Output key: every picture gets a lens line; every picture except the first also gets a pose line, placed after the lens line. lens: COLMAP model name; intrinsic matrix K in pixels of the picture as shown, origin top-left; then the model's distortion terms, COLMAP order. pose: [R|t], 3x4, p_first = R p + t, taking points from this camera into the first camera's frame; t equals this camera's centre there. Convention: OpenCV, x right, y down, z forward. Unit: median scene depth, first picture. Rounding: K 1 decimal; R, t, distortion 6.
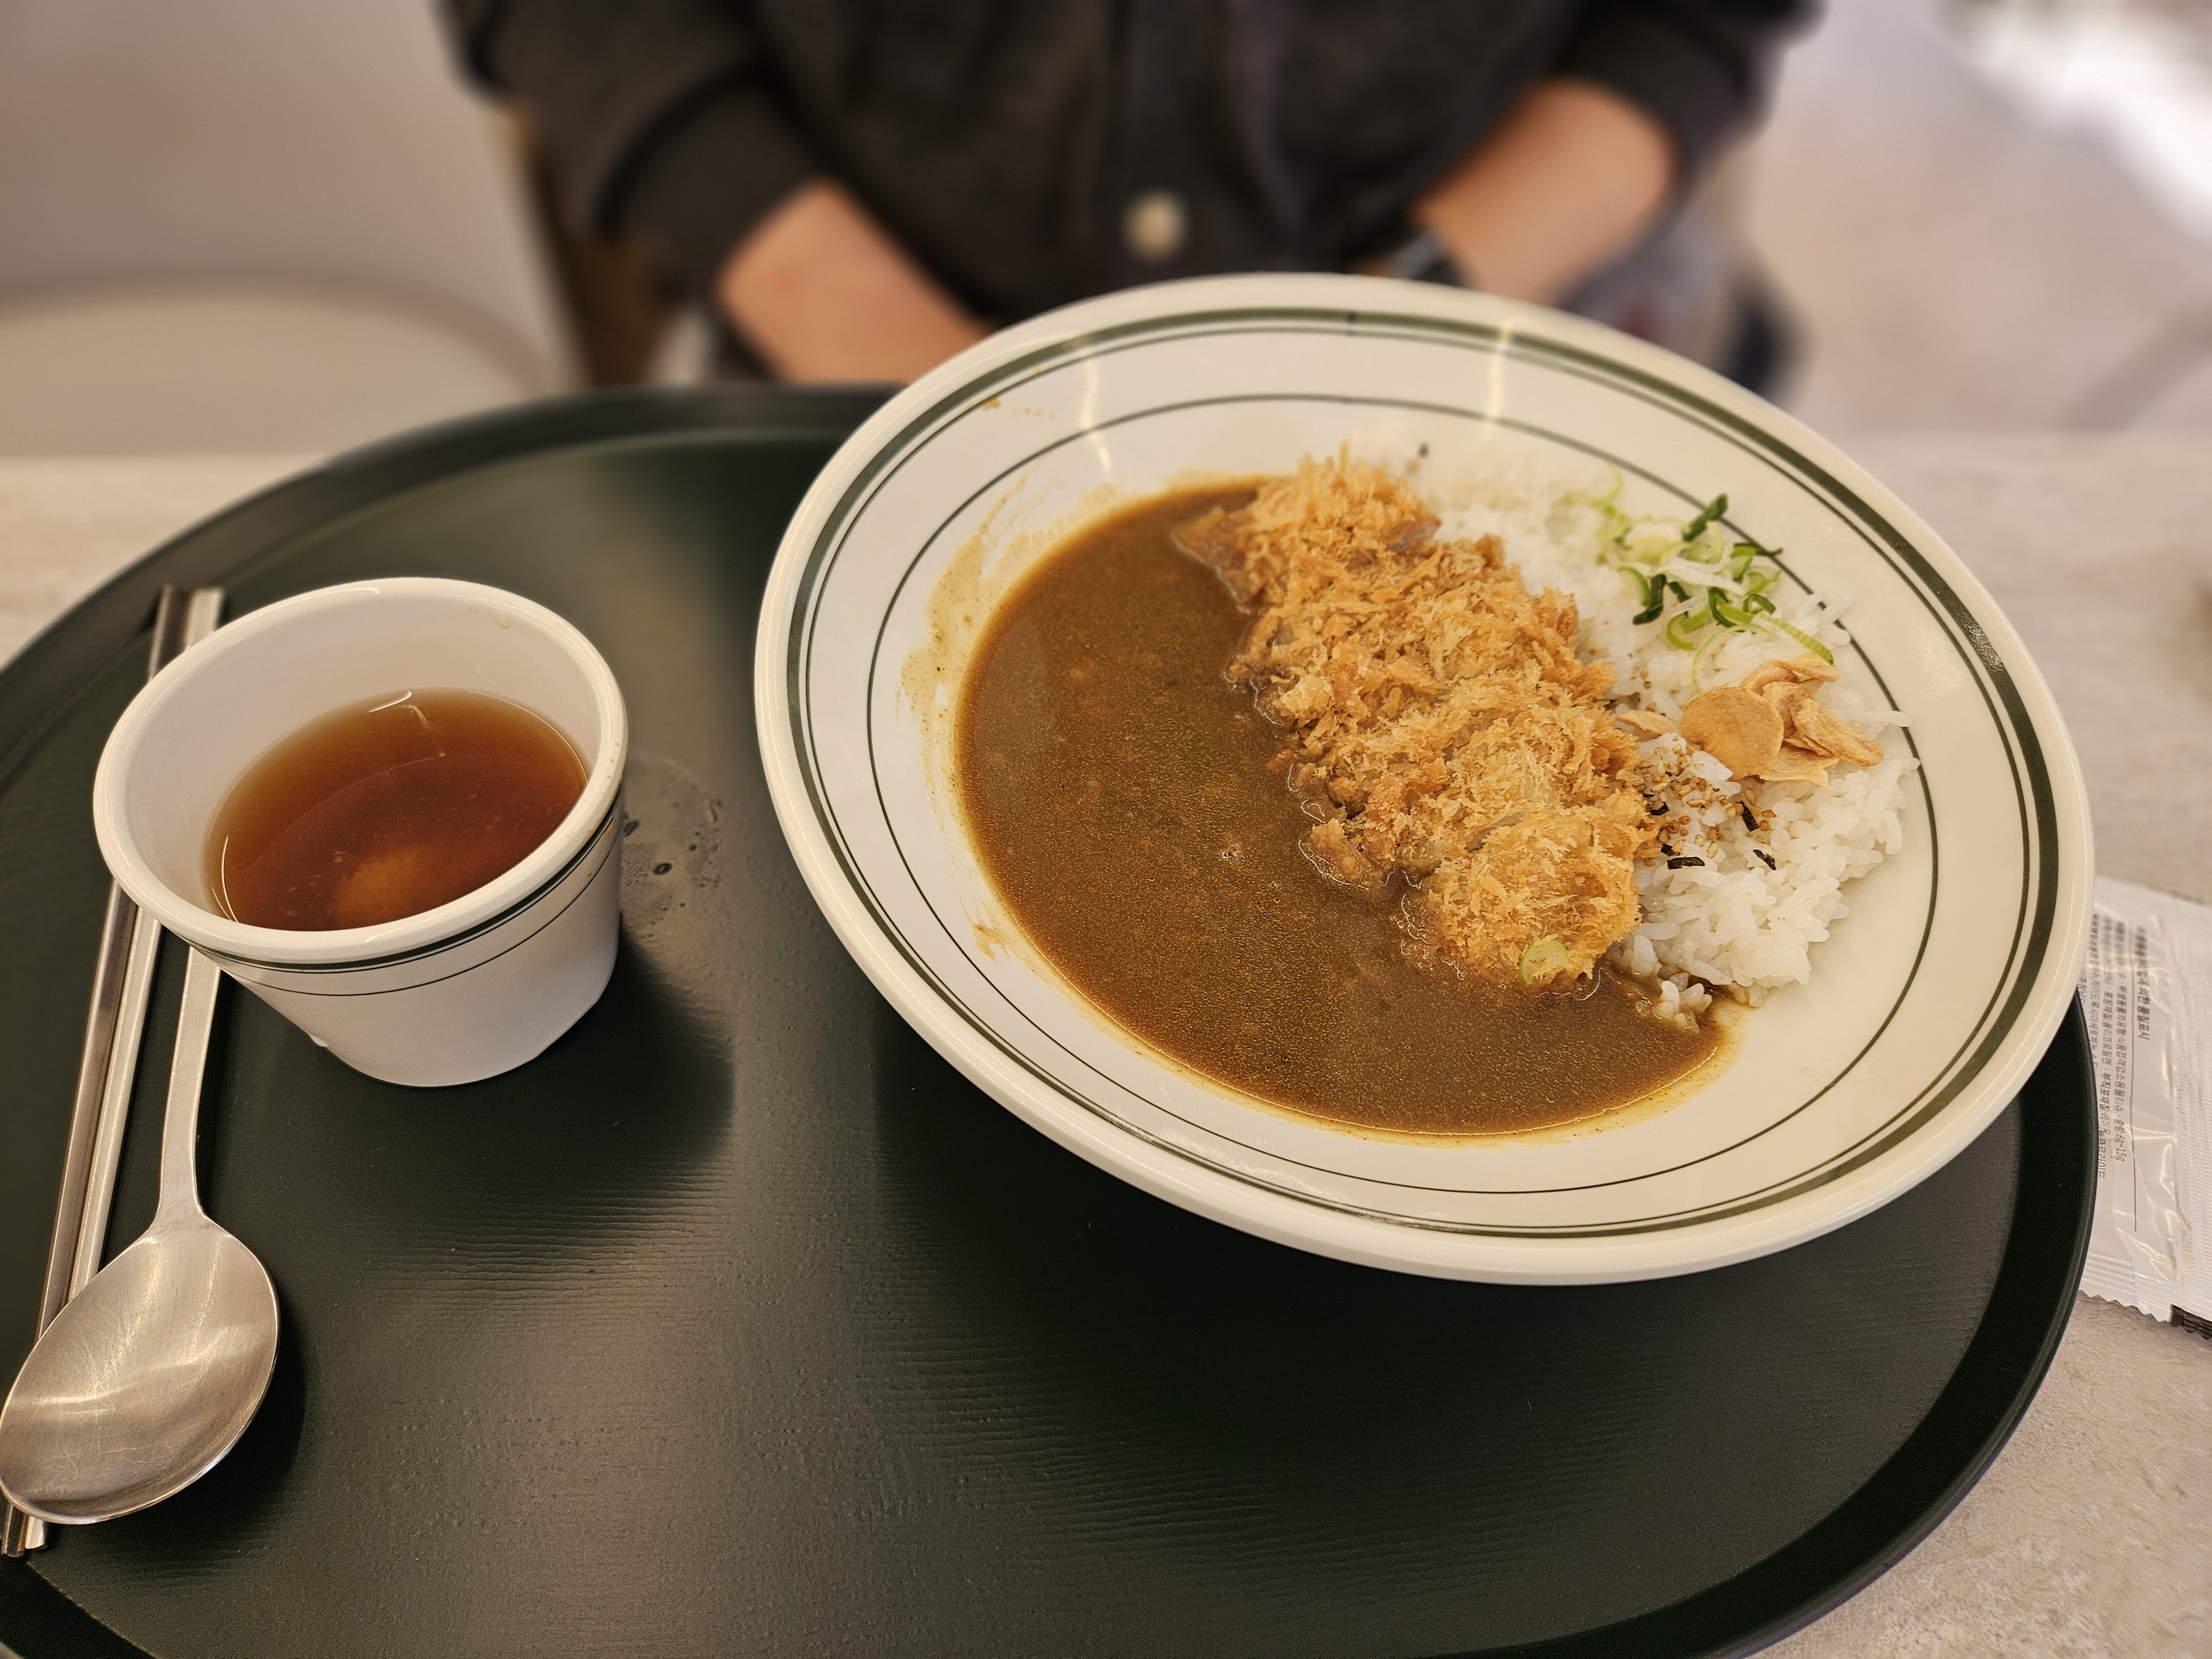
lens RADIAL K [[1623.5, 0, 1106.0], [0, 1623.5, 829.5], [0, 0, 1]] dist [0.060809, -0.000852]
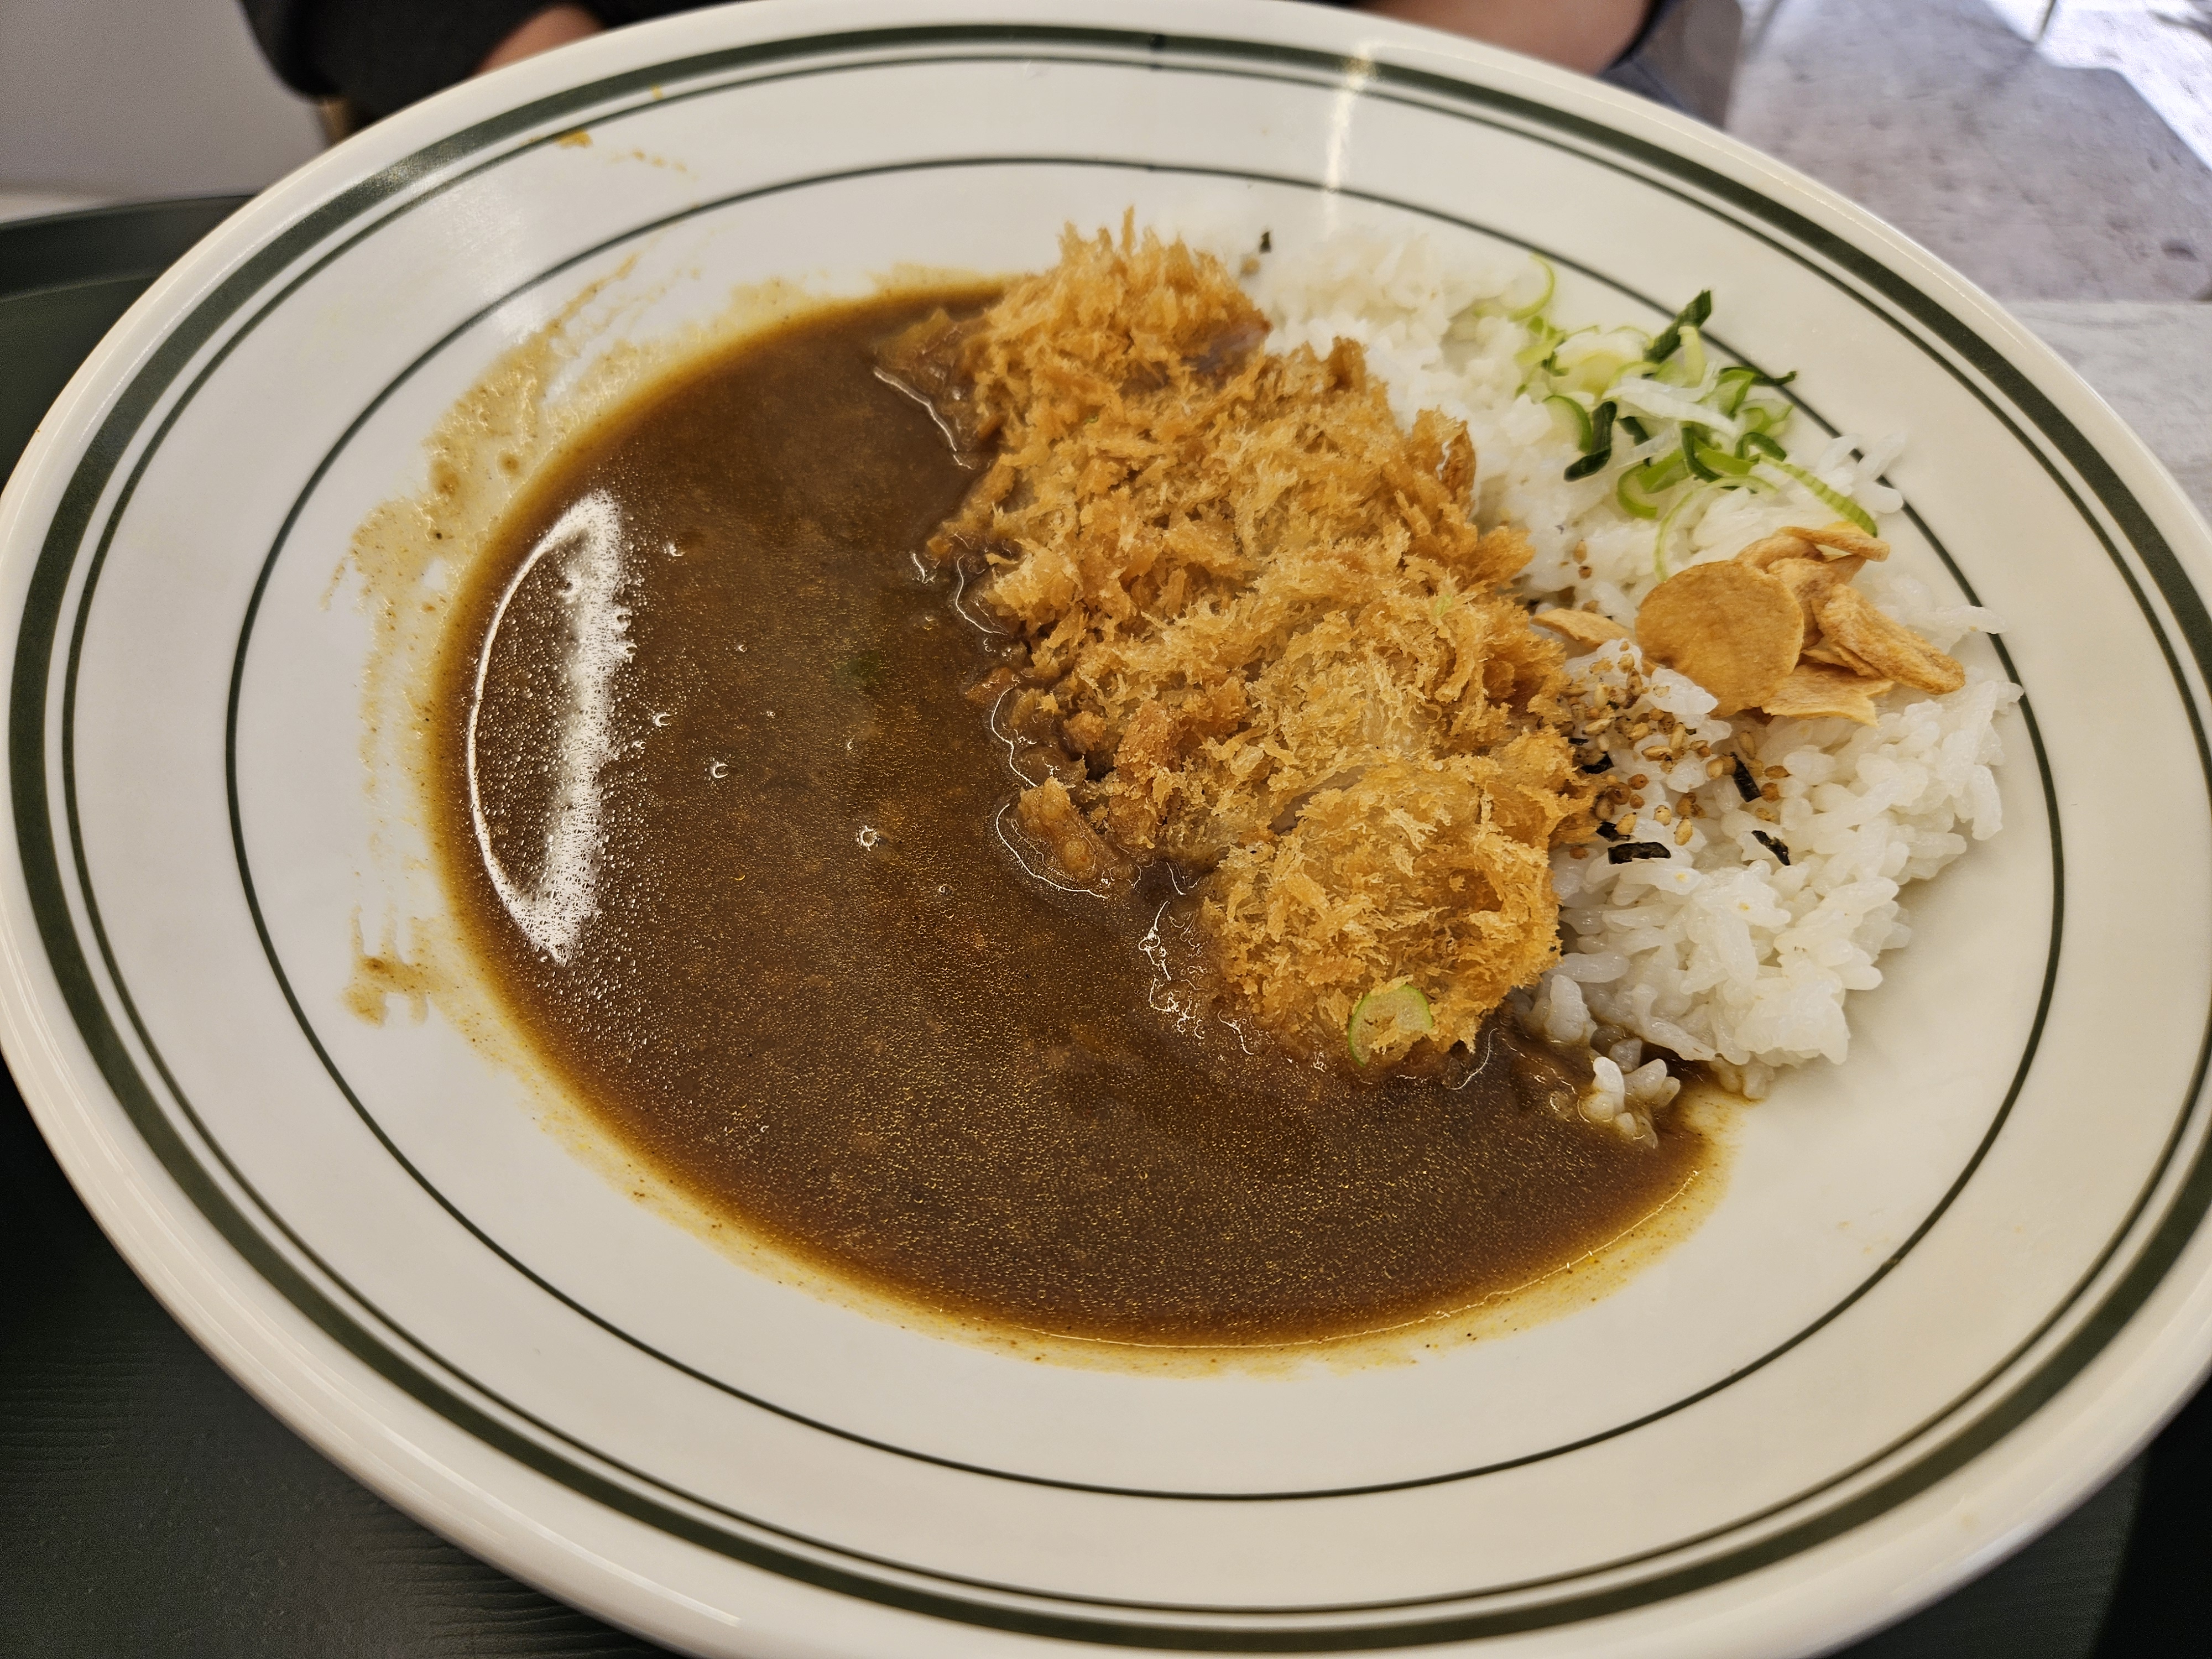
lens RADIAL K [[1556.6, 0, 1118.4], [0, 1556.6, 832.7], [0, 0, 1]] dist [0.027479, -0.041007]
pose [[0.999974, 0.003912, -0.006050, 0.165233], [-0.003909, 0.999992, 0.000588, 0.013166], [0.006052, -0.000564, 0.999982, 0.423698]]
